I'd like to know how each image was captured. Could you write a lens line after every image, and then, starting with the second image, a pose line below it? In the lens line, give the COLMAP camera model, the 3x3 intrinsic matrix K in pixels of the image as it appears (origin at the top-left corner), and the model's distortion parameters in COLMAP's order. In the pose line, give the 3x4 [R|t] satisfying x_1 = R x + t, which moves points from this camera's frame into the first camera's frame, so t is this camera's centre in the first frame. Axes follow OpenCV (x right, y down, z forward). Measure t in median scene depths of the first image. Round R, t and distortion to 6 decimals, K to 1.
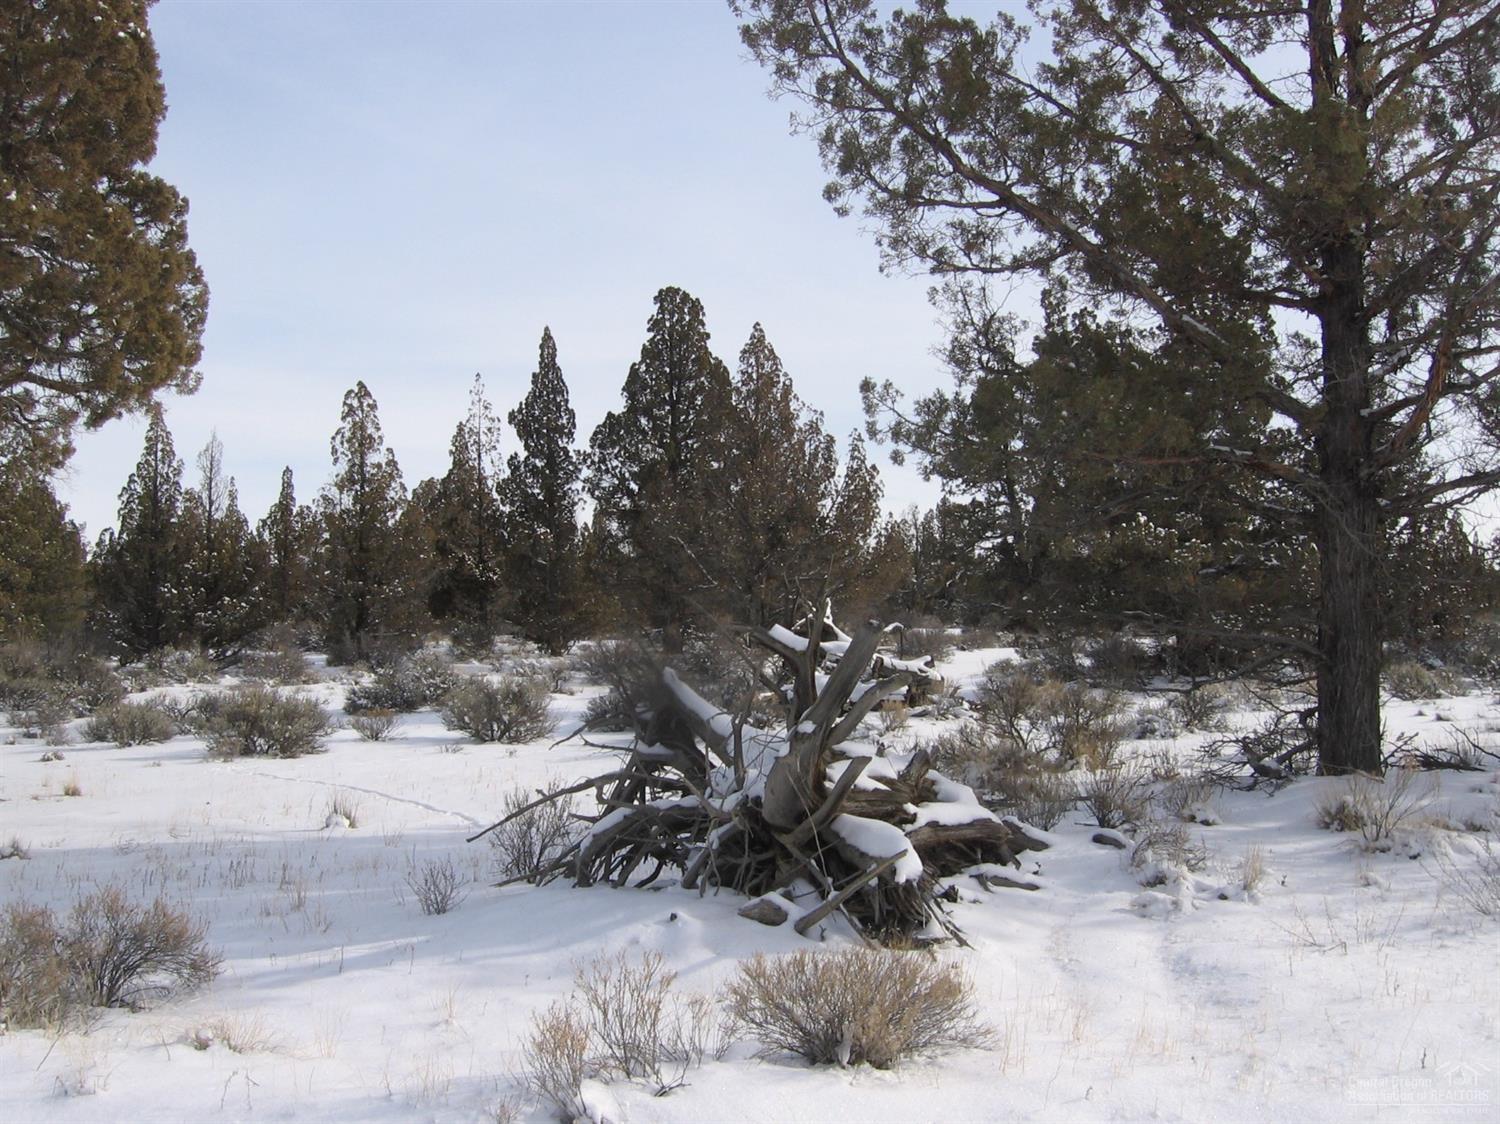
lens RADIAL K [[1523.4, 0, 750.7], [0, 1523.4, 571.2], [0, 0, 1]] dist [-0.116792, 0.000000]
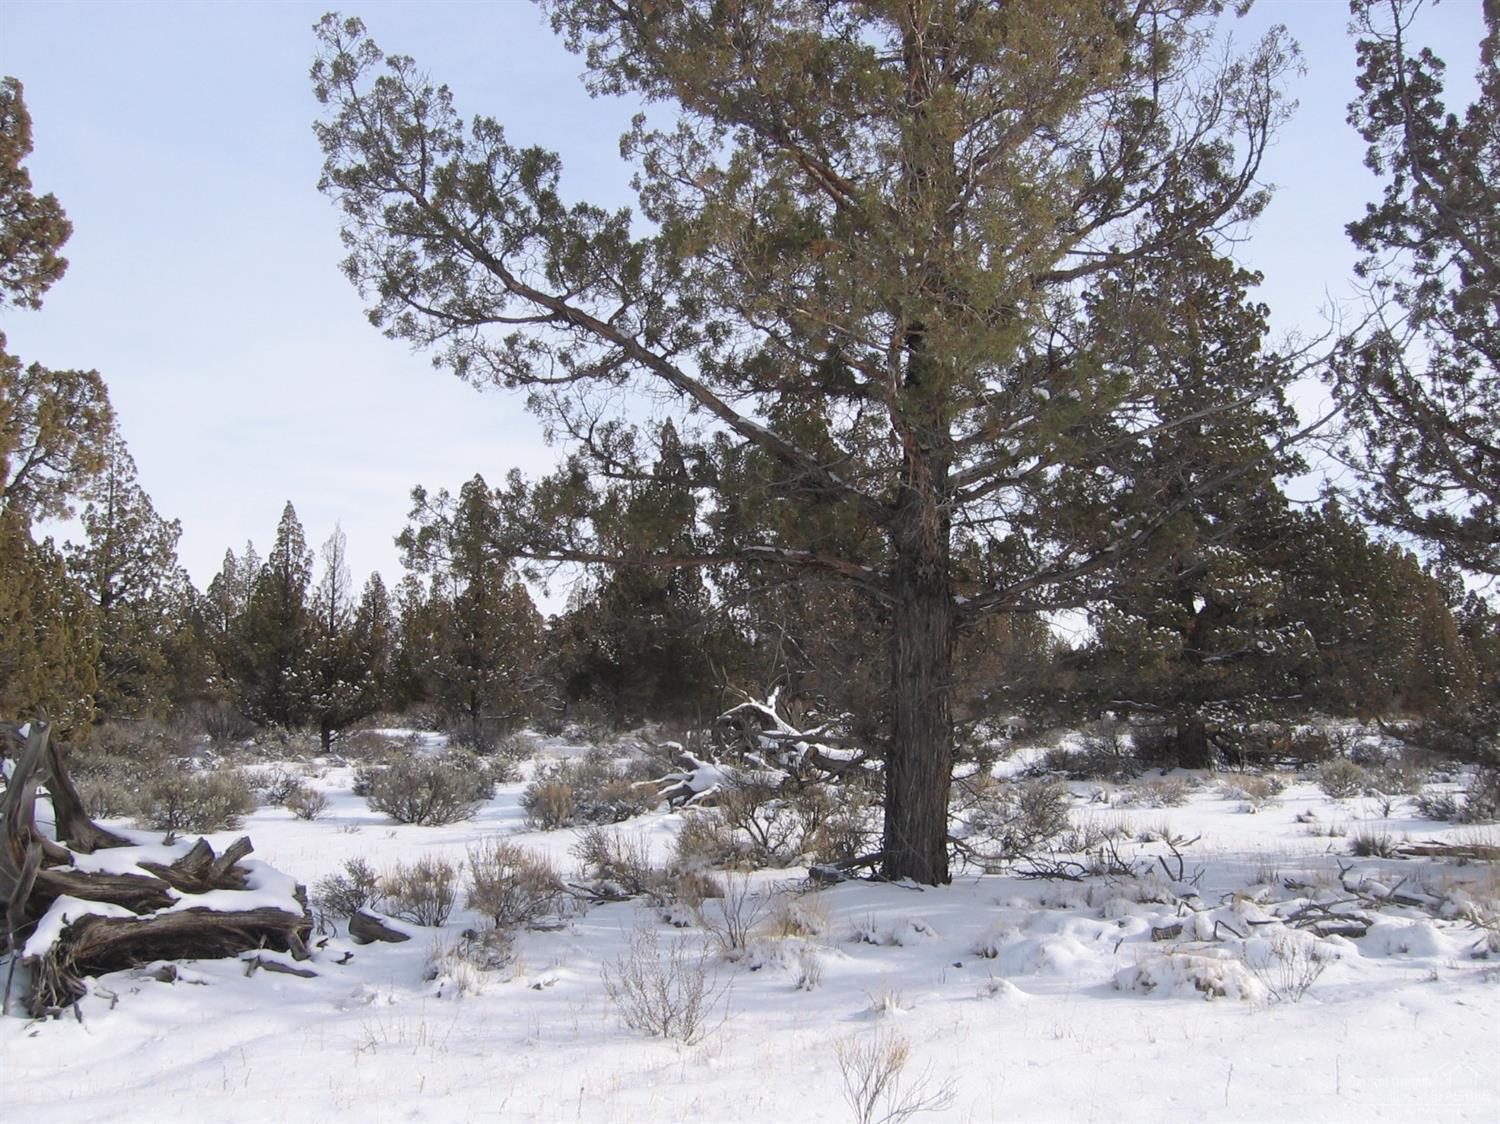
lens RADIAL K [[1523.4, 0, 748.9], [0, 1523.4, 557.7], [0, 0, 1]] dist [-0.116792, 0.000000]
pose [[0.986233, -0.010193, -0.165045, 0.234938], [-0.000067, 0.998074, -0.062037, -0.006346], [0.165360, 0.061194, 0.984333, -0.000629]]
